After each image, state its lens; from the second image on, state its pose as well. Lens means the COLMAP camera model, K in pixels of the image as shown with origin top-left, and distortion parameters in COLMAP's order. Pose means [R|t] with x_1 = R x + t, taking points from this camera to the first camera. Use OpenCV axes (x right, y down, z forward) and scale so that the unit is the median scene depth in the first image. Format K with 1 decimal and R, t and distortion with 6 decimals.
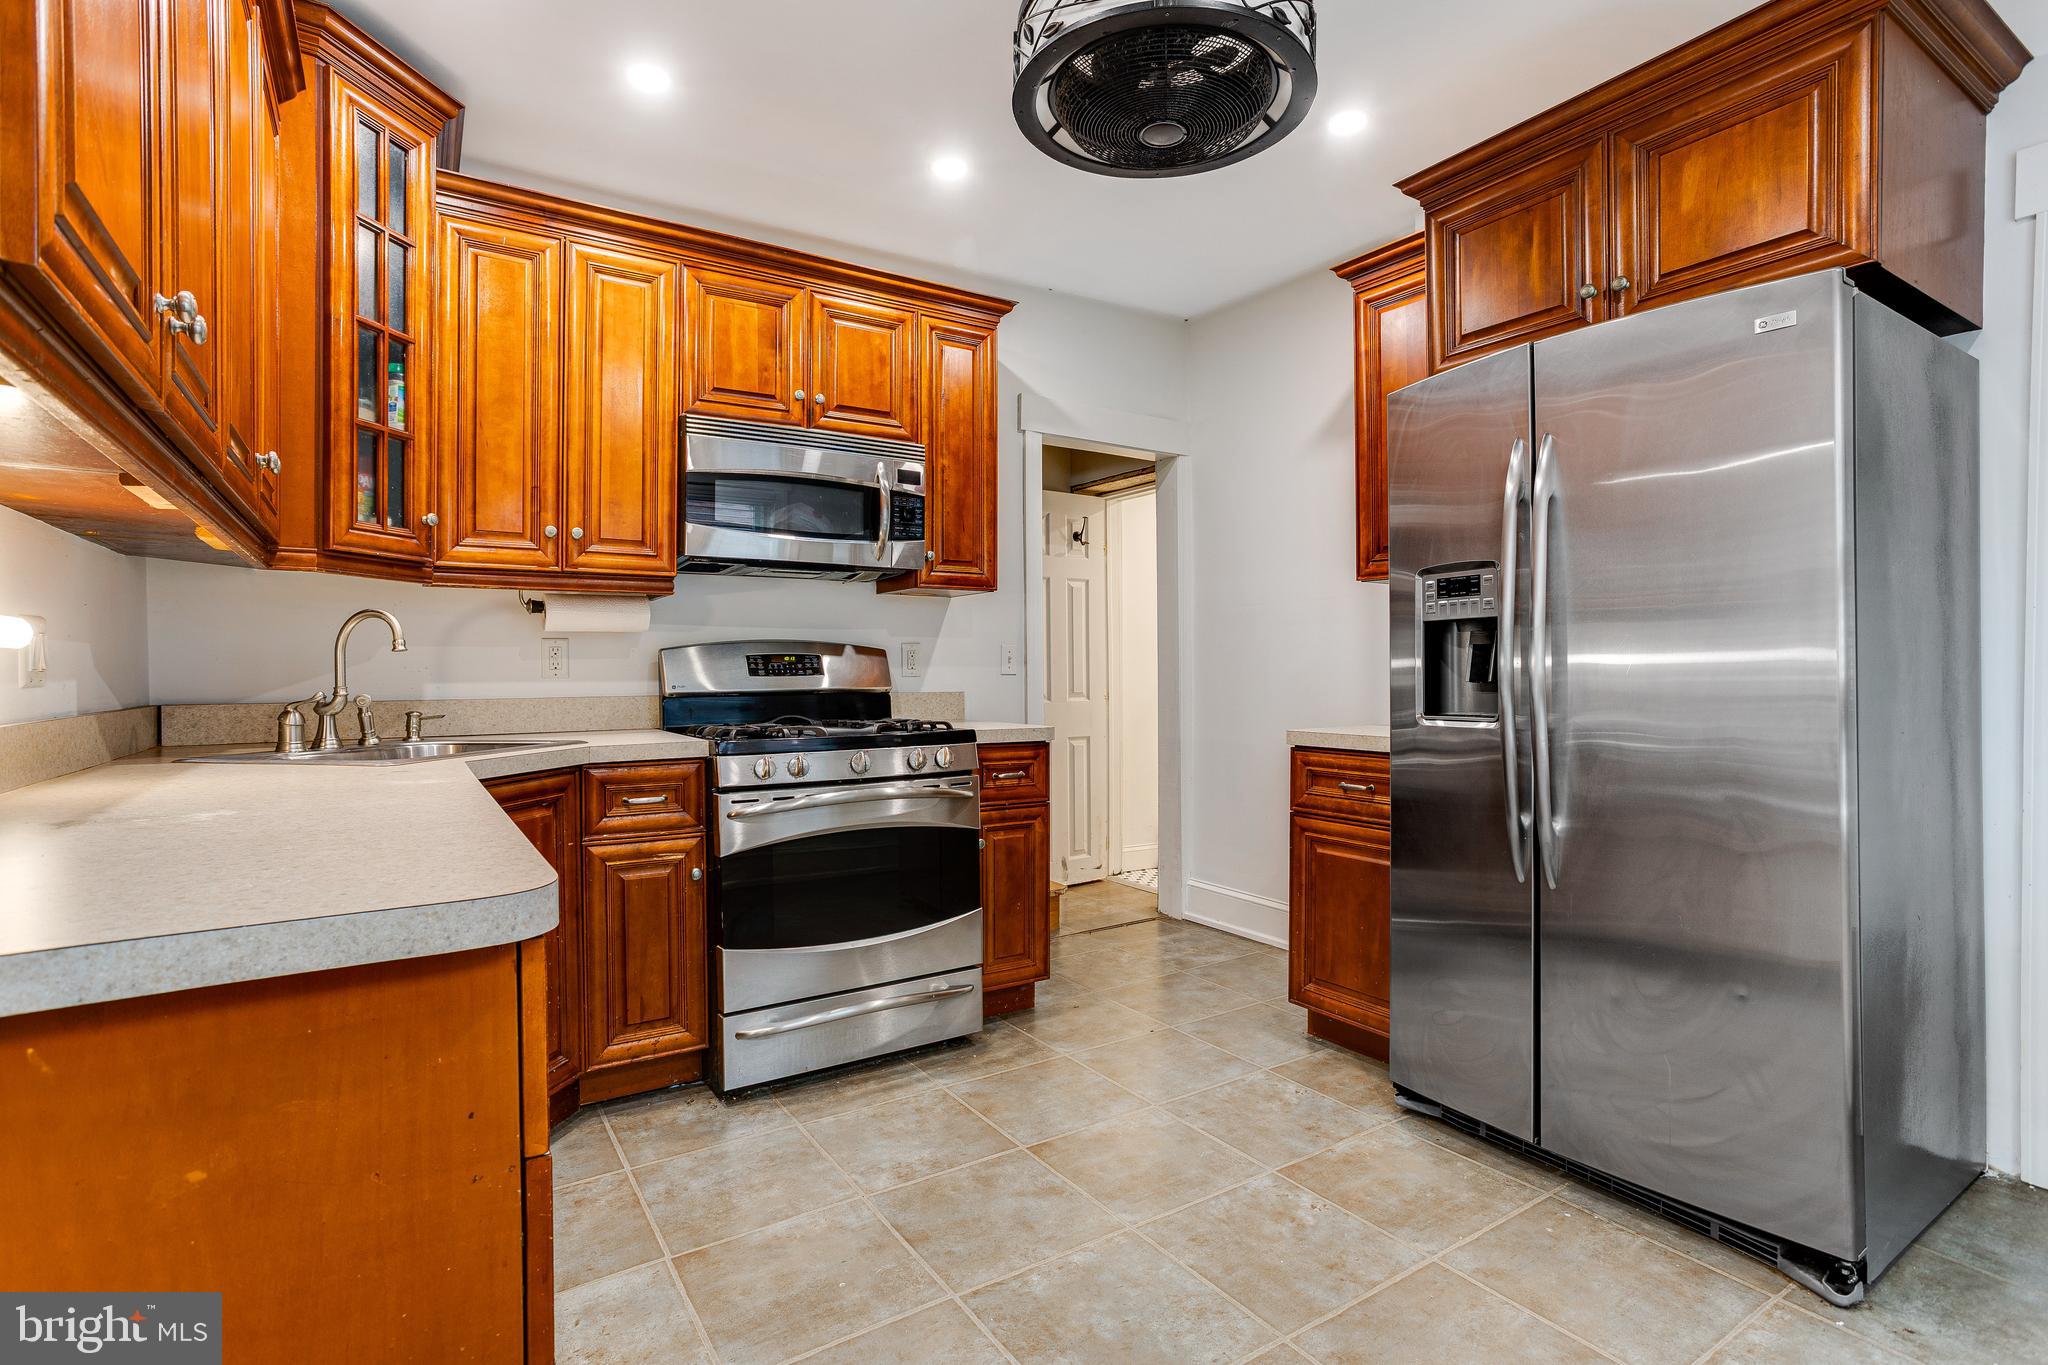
lens RADIAL K [[989.6, 0, 1022.0], [0, 989.6, 673.6], [0, 0, 1]] dist [-0.057798, 0.038234]
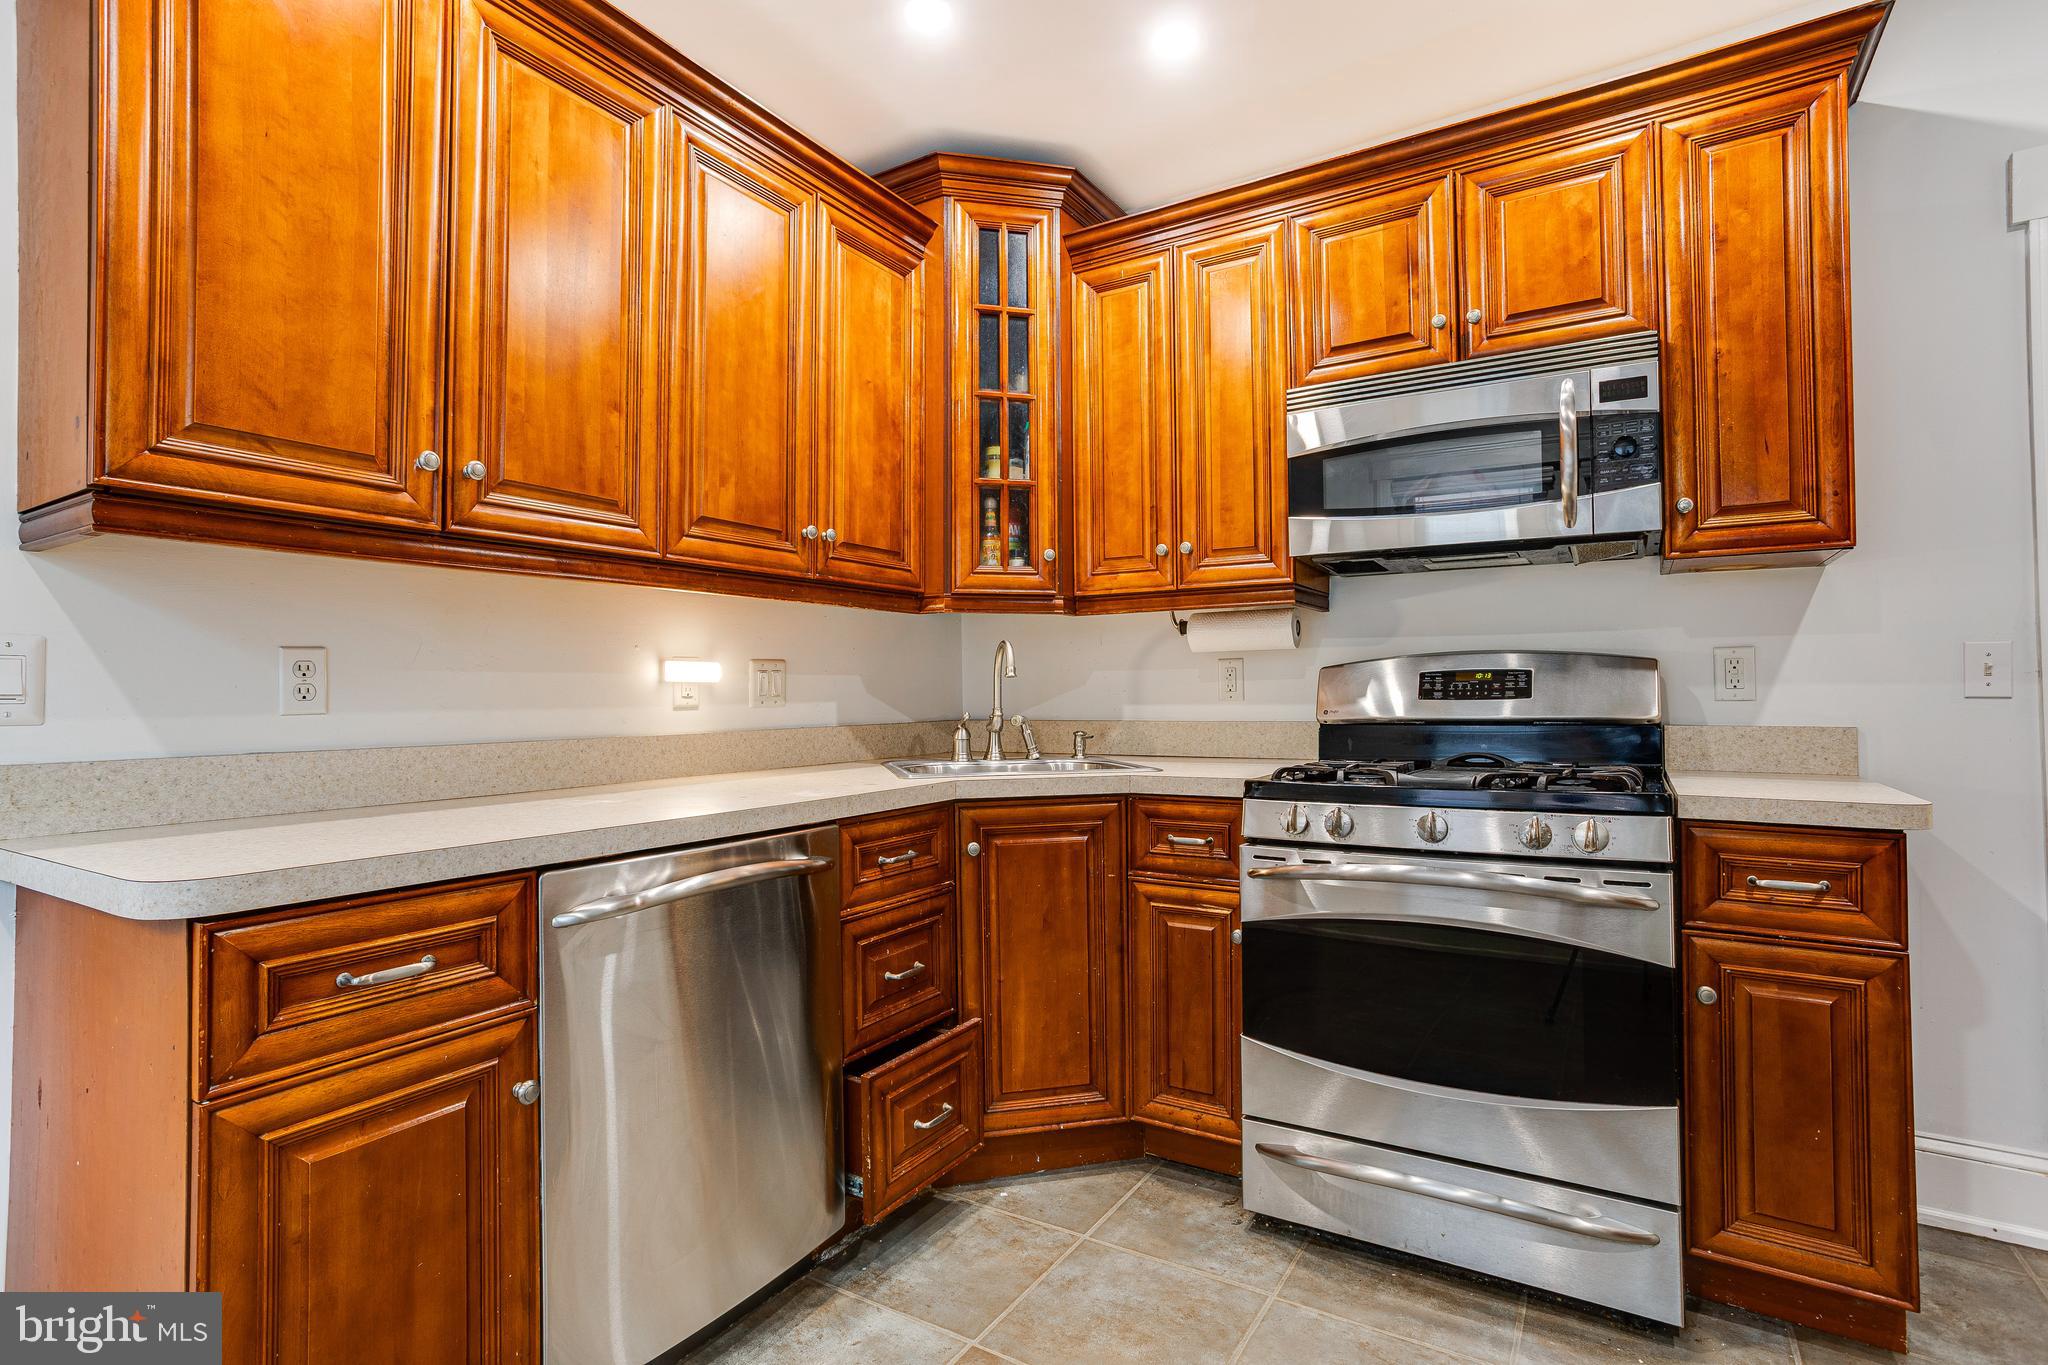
lens RADIAL K [[989.6, 0, 1022.0], [0, 989.6, 673.6], [0, 0, 1]] dist [-0.057798, 0.038234]
pose [[0.423991, -0.018141, -0.905485, 0.336331], [0.002041, 0.999816, -0.019075, -0.004318], [0.905664, 0.006239, 0.423950, 0.449780]]
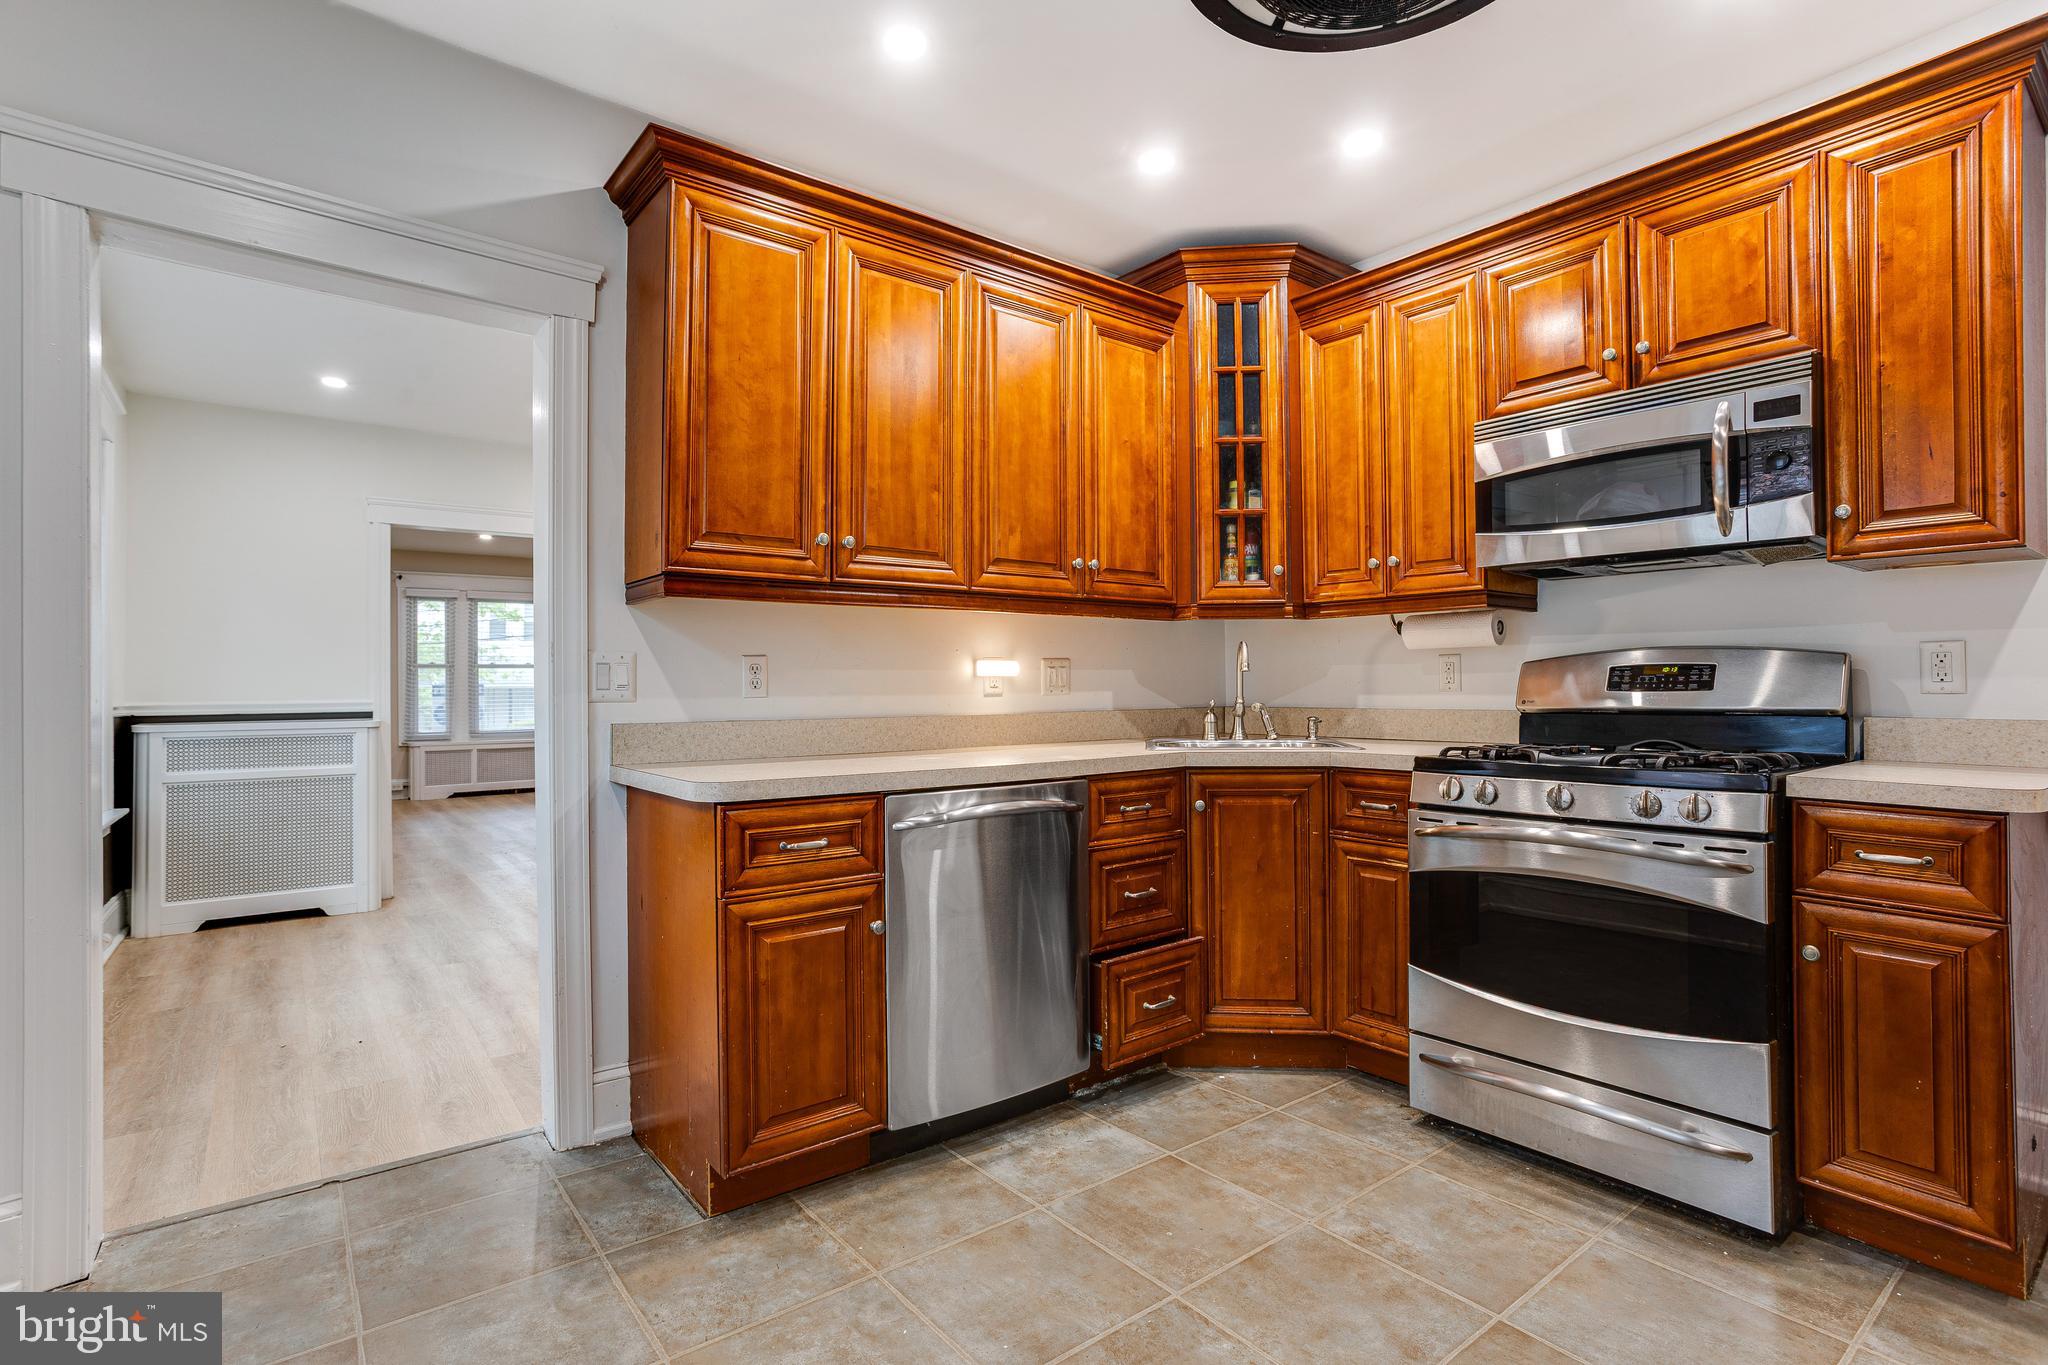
lens RADIAL K [[989.6, 0, 1022.0], [0, 989.6, 673.6], [0, 0, 1]] dist [-0.057798, 0.038234]
pose [[0.088932, -0.009121, -0.995996, 0.609293], [0.000723, 0.999958, -0.009093, -0.006148], [0.996037, 0.000088, 0.088935, 0.479113]]
